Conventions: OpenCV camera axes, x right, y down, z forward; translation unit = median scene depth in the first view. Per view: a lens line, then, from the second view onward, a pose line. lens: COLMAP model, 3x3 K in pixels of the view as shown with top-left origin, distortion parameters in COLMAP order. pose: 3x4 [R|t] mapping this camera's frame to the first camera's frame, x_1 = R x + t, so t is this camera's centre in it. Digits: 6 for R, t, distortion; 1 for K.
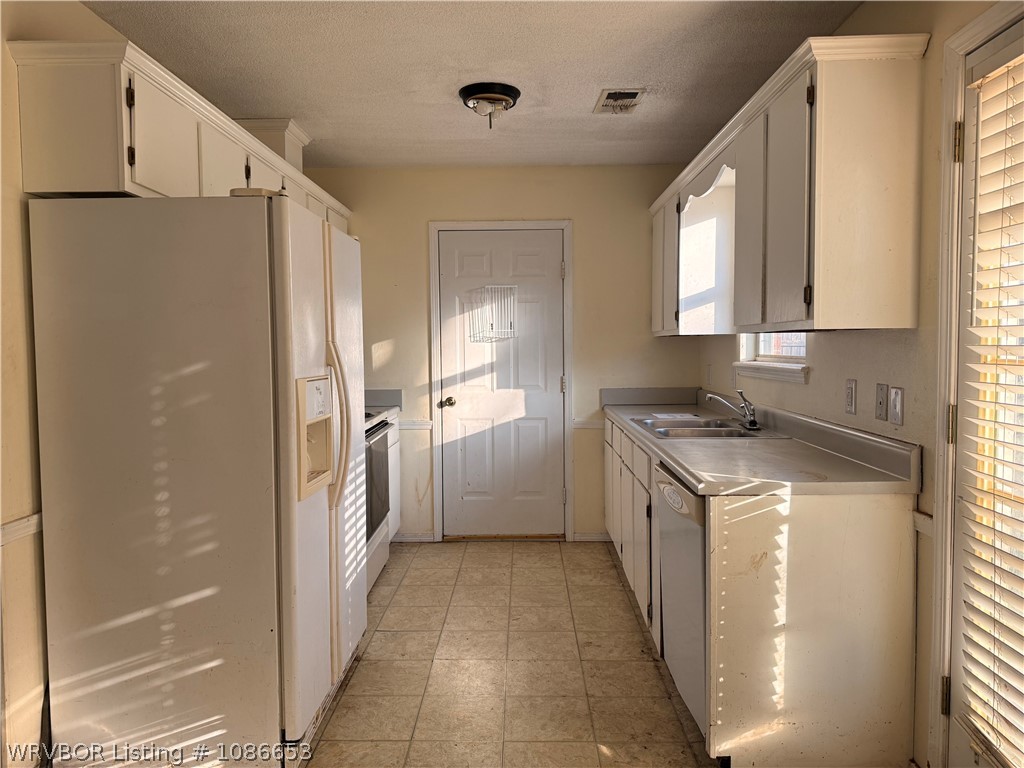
lens RADIAL K [[712.2, 0, 512.0], [0, 712.2, 384.0], [0, 0, 1]] dist [0.175943, -0.301787]
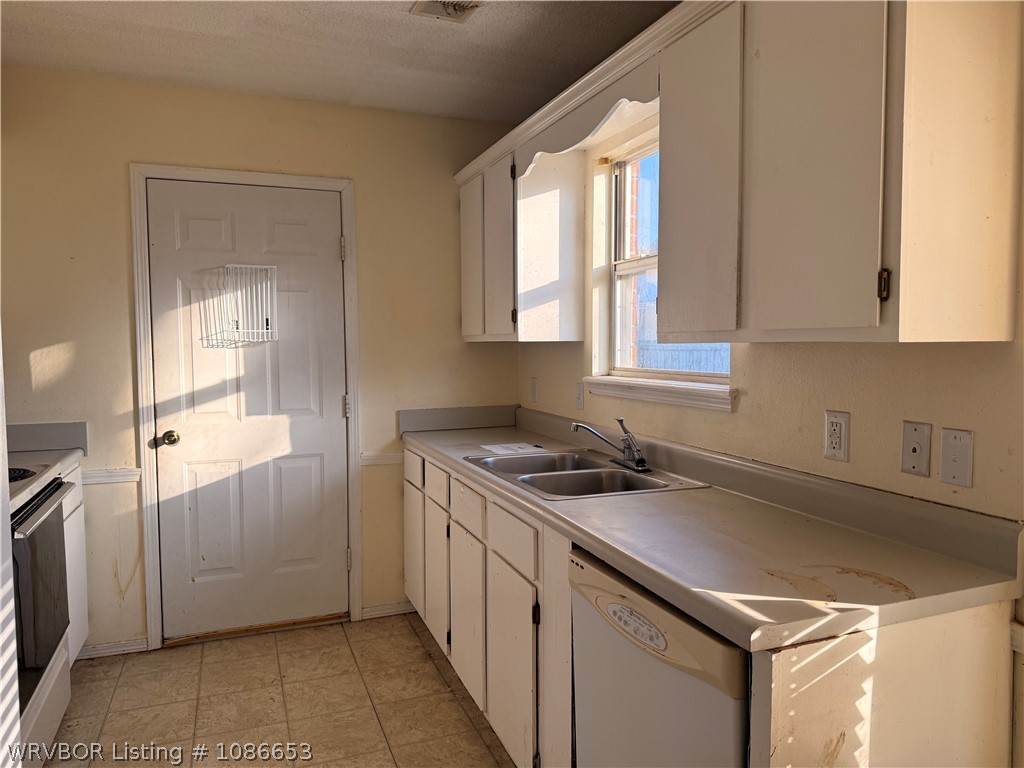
lens RADIAL K [[719.4, 0, 514.7], [0, 719.4, 386.8], [0, 0, 1]] dist [0.067400, -0.091498]
pose [[0.925220, -0.018866, 0.378961, -0.050619], [0.017257, 0.999822, 0.007641, -0.024299], [-0.379038, -0.000530, 0.925381, 0.281404]]
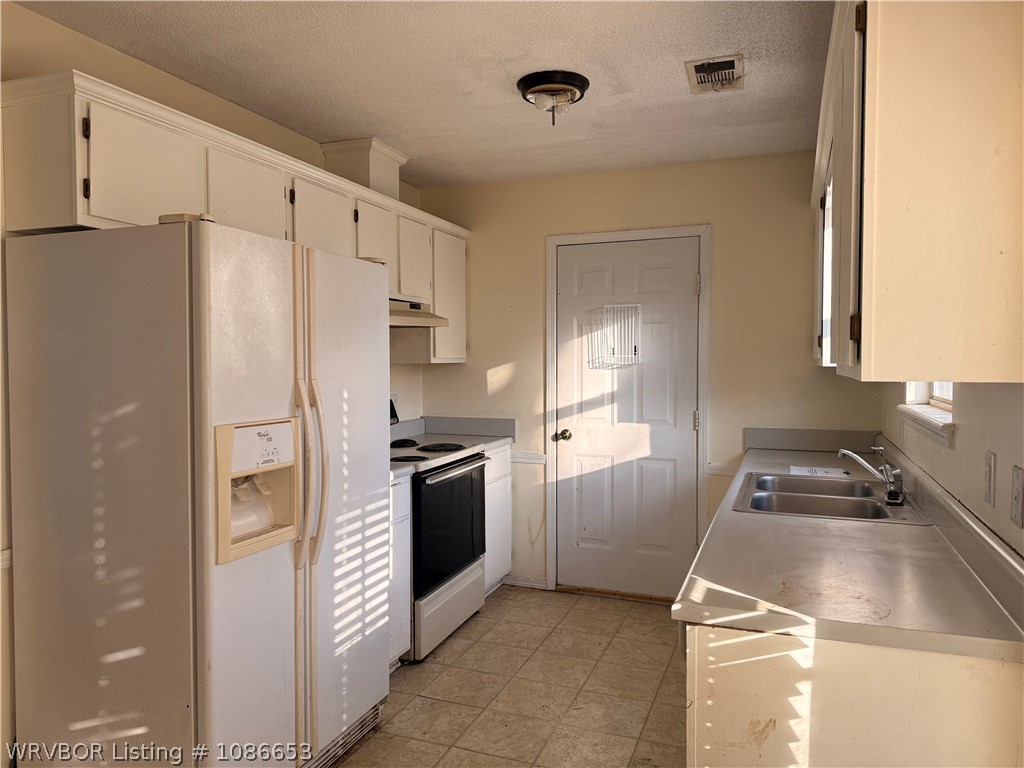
lens RADIAL K [[712.2, 0, 512.0], [0, 712.2, 384.0], [0, 0, 1]] dist [0.175943, -0.301787]
pose [[0.939136, 0.021808, -0.342853, 0.171674], [-0.027926, 0.999527, -0.012916, -0.027896], [0.342409, 0.021704, 0.939300, 0.145233]]
